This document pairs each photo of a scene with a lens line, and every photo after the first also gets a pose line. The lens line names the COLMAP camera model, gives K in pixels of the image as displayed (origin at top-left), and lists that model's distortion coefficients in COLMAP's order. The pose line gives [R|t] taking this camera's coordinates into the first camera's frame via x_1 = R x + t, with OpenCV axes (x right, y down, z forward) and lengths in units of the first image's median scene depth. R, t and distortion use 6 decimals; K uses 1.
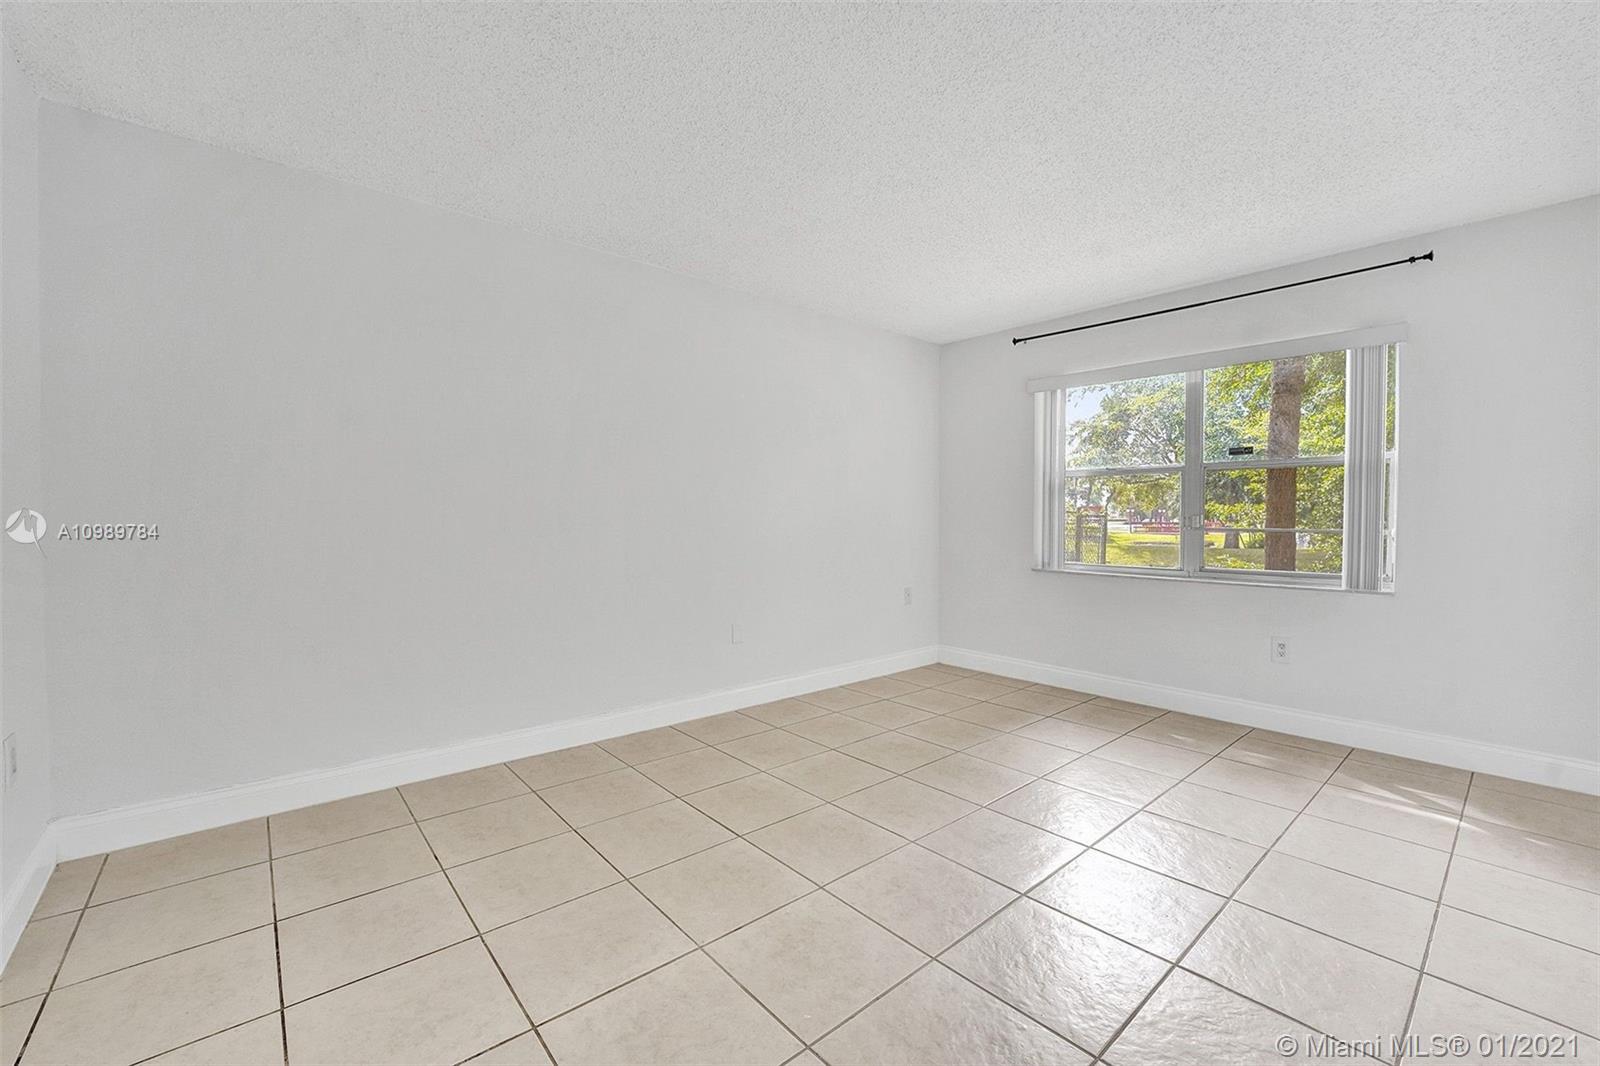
lens RADIAL K [[646.4, 0, 800.0], [0, 646.4, 533.0], [0, 0, 1]] dist [-0.028619, 0.000377]
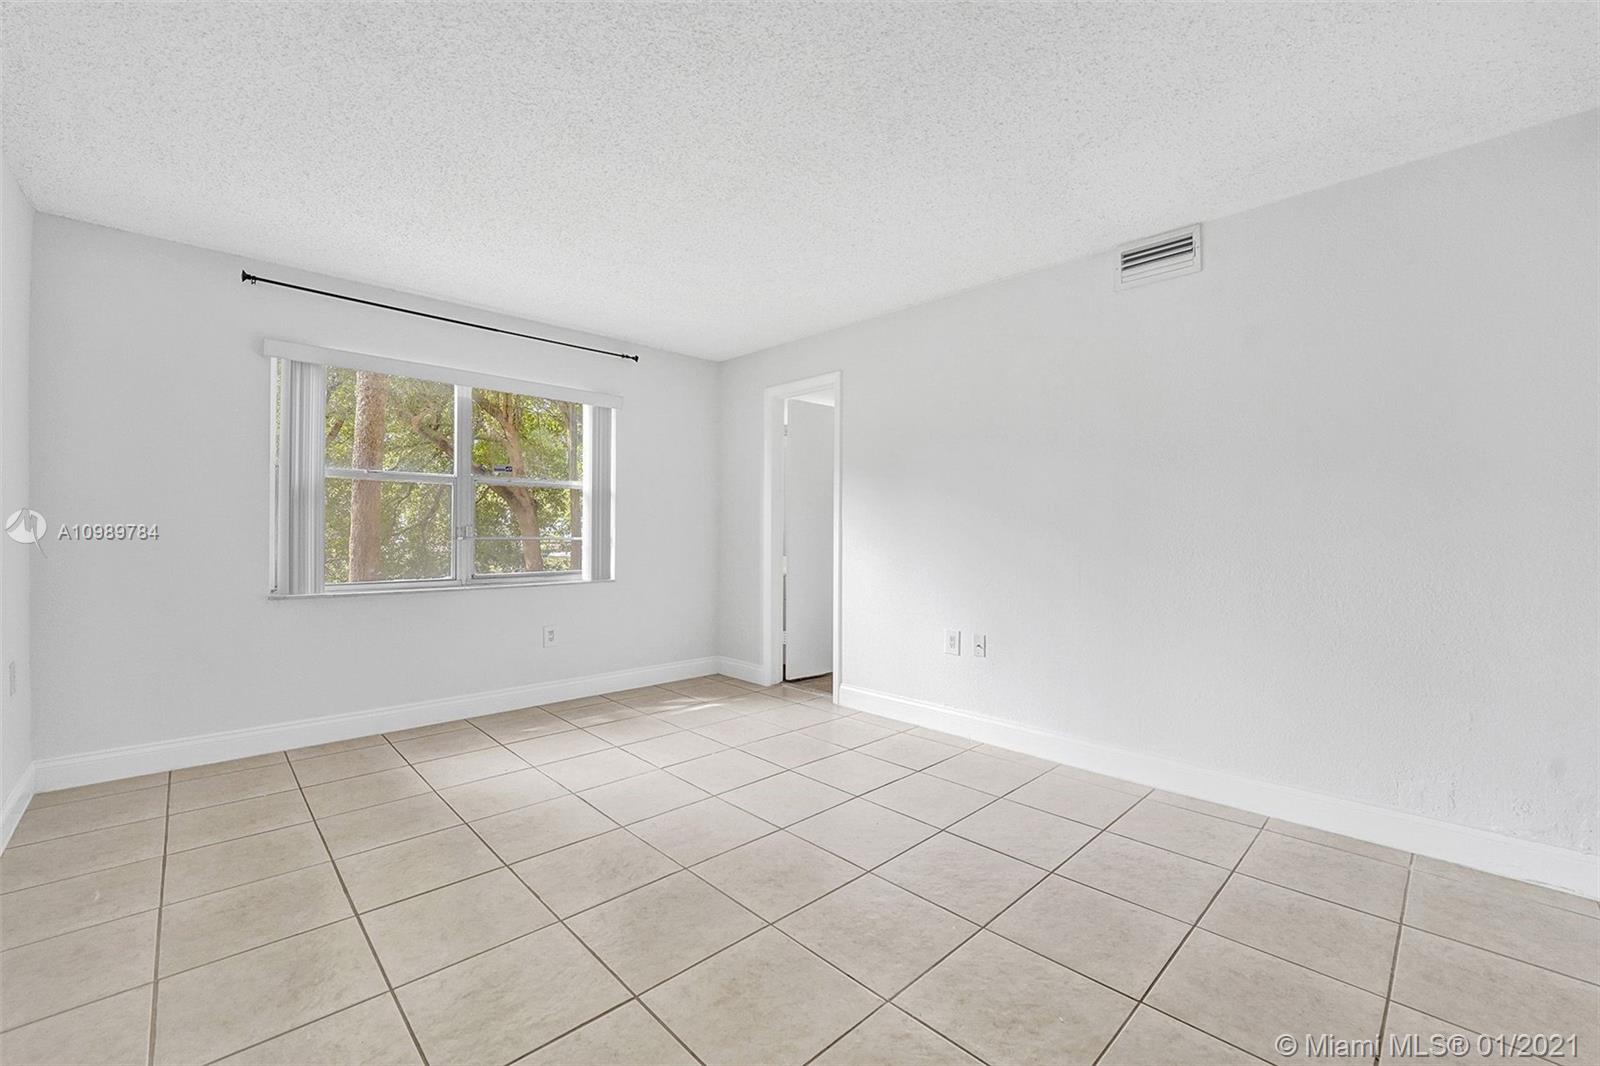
lens RADIAL K [[671.0, 0, 802.3], [0, 671.0, 530.9], [0, 0, 1]] dist [0.001071, 0.000463]
pose [[-0.043597, -0.012005, 0.998977, -0.582978], [0.012038, 0.999849, 0.012541, -0.030886], [-0.998977, 0.012573, -0.043446, 0.585838]]
